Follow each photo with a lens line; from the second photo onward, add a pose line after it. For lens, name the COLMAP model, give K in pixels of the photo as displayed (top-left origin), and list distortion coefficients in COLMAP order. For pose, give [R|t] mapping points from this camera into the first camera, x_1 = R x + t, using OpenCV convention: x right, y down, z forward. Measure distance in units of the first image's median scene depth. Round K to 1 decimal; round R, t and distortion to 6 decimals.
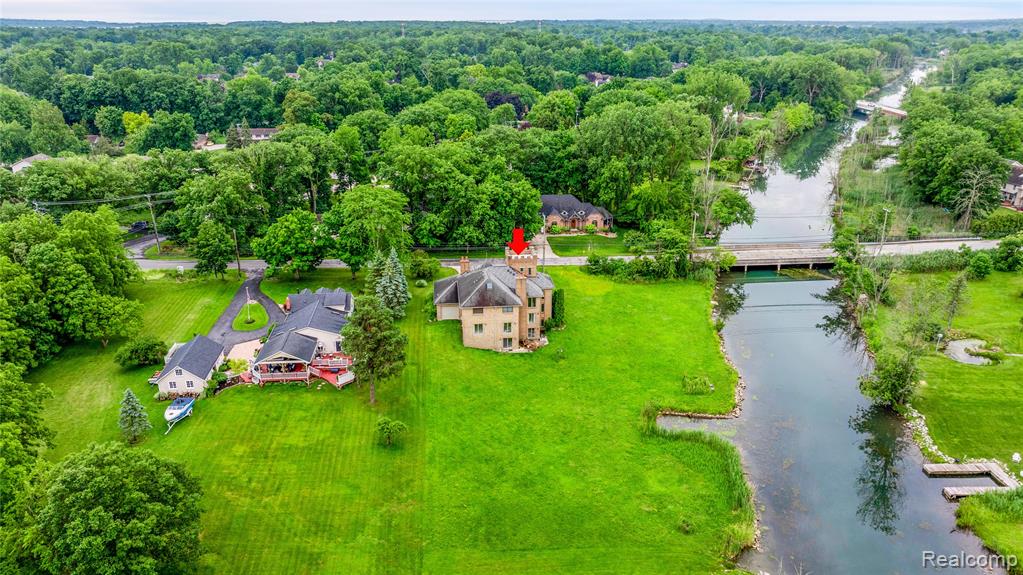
lens RADIAL K [[727.1, 0, 512.1], [0, 727.1, 275.4], [0, 0, 1]] dist [-0.038869, 0.039258]
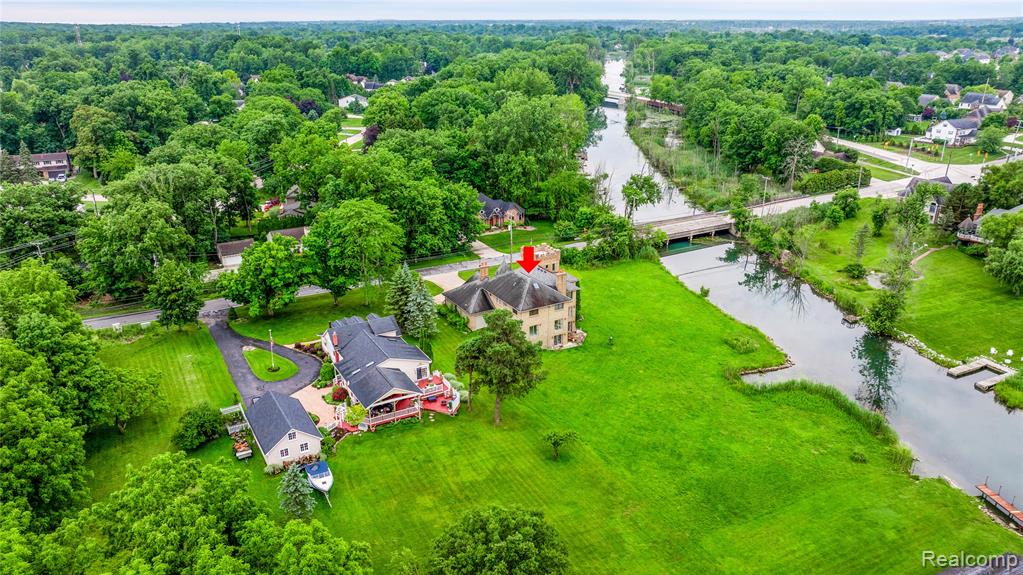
lens RADIAL K [[727.1, 0, 512.1], [0, 727.1, 275.4], [0, 0, 1]] dist [-0.038869, 0.039258]
pose [[0.911311, -0.140453, 0.387020, -0.376143], [0.140994, 0.989638, 0.027153, -0.026692], [-0.386824, 0.029823, 0.921671, 0.085344]]
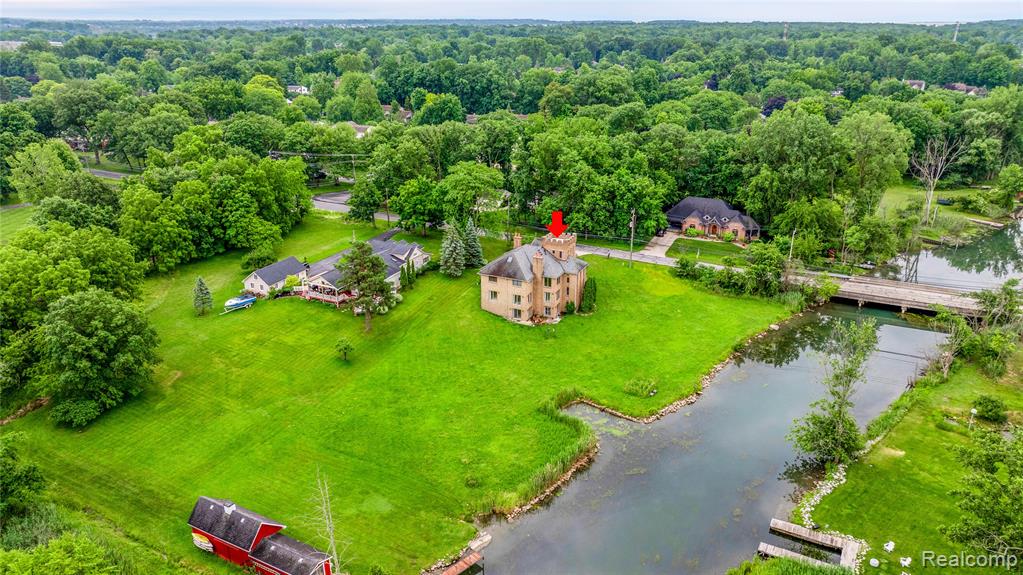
lens RADIAL K [[727.1, 0, 512.1], [0, 727.1, 275.4], [0, 0, 1]] dist [-0.038869, 0.039258]
pose [[0.855818, 0.174316, -0.487022, 0.437477], [-0.174308, 0.983627, 0.045760, -0.010848], [0.487024, 0.045729, 0.872190, 0.033729]]
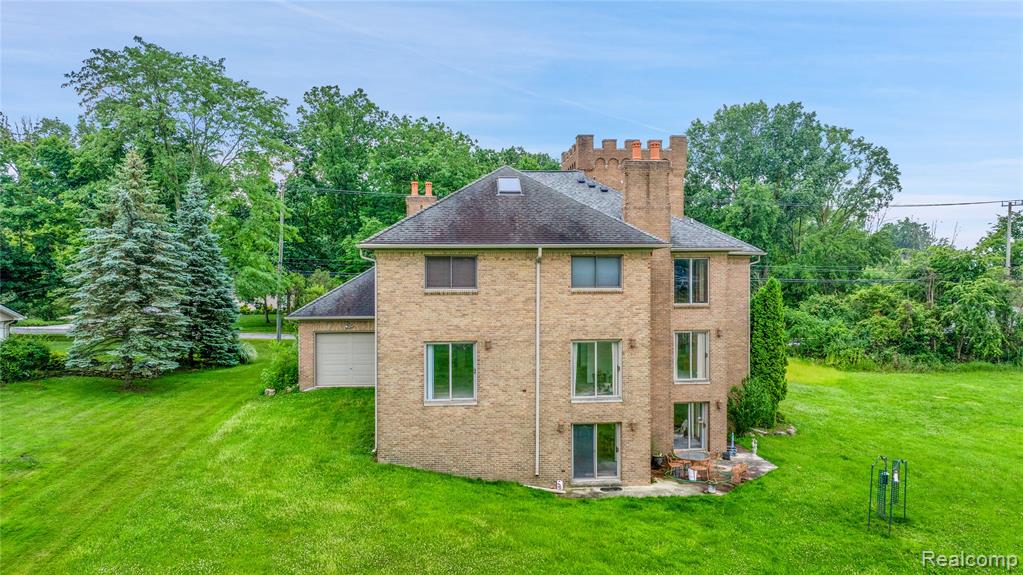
lens RADIAL K [[727.1, 0, 512.1], [0, 727.1, 275.4], [0, 0, 1]] dist [-0.038869, 0.039258]
pose [[0.999845, -0.002363, -0.017472, -0.021991], [-0.003686, 0.941057, -0.338229, 0.098958], [0.017241, 0.338241, 0.940902, 0.680452]]
